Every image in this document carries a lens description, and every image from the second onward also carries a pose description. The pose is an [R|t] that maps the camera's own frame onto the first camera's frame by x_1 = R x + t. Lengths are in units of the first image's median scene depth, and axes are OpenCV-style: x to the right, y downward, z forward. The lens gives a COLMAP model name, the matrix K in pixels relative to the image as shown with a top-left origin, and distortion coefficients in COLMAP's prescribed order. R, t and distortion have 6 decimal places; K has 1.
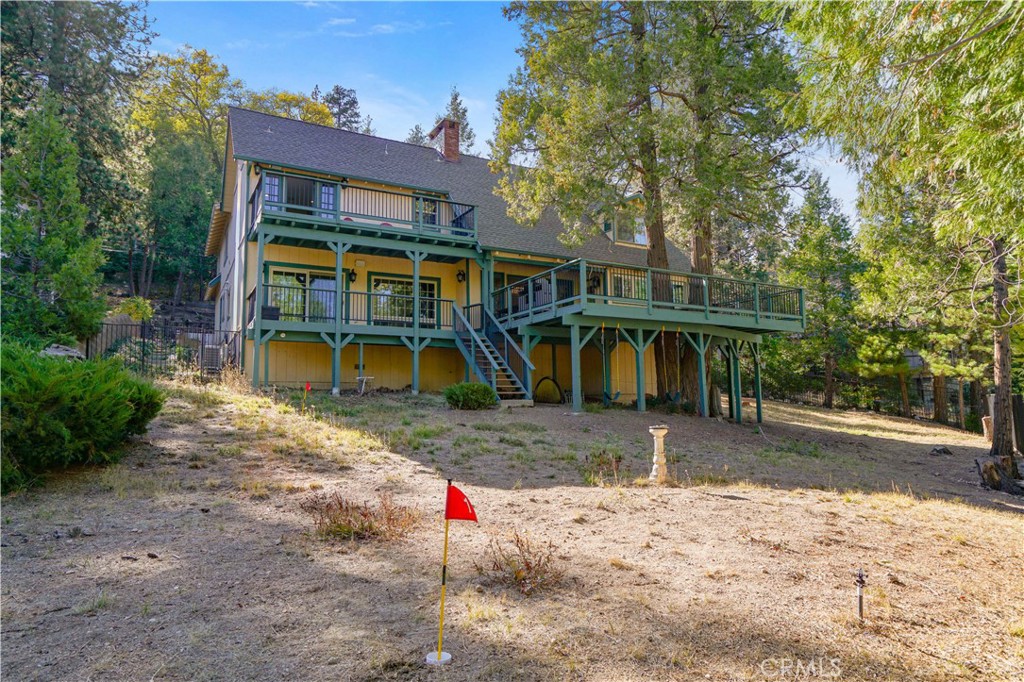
lens RADIAL K [[619.3, 0, 511.8], [0, 619.3, 340.4], [0, 0, 1]] dist [0.000535, 0.000056]
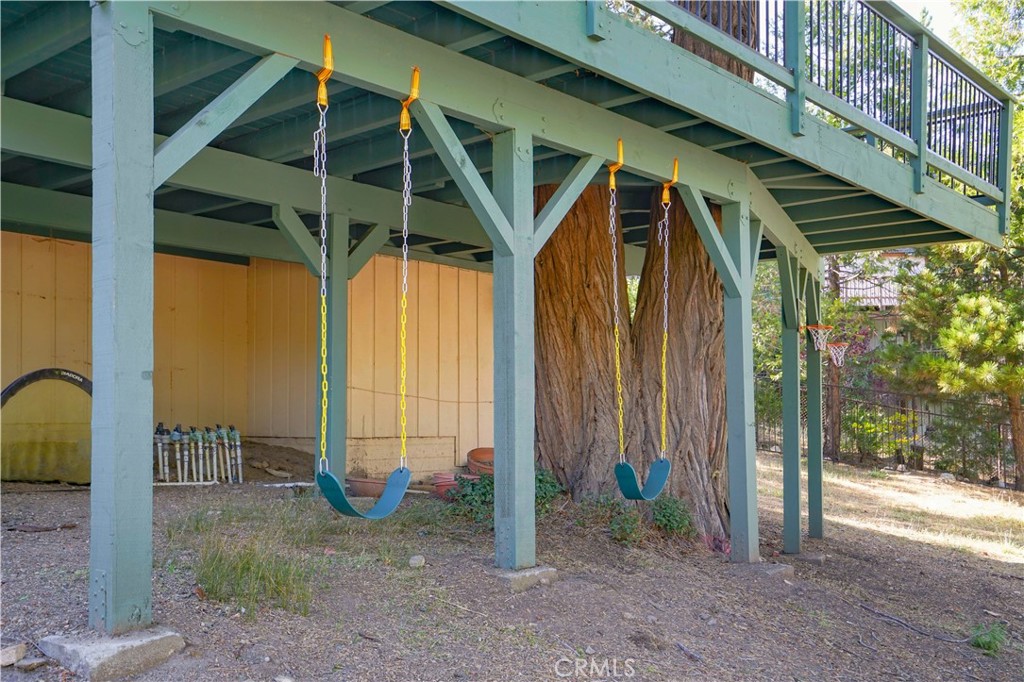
lens RADIAL K [[1026.2, 0, 512.2], [0, 1026.2, 341.2], [0, 0, 1]] dist [0.008186, 0.000000]
pose [[0.945145, 0.044563, 0.323597, 0.068490], [-0.054420, 0.998287, 0.021472, 0.025146], [-0.322086, -0.037904, 0.945951, 0.455104]]
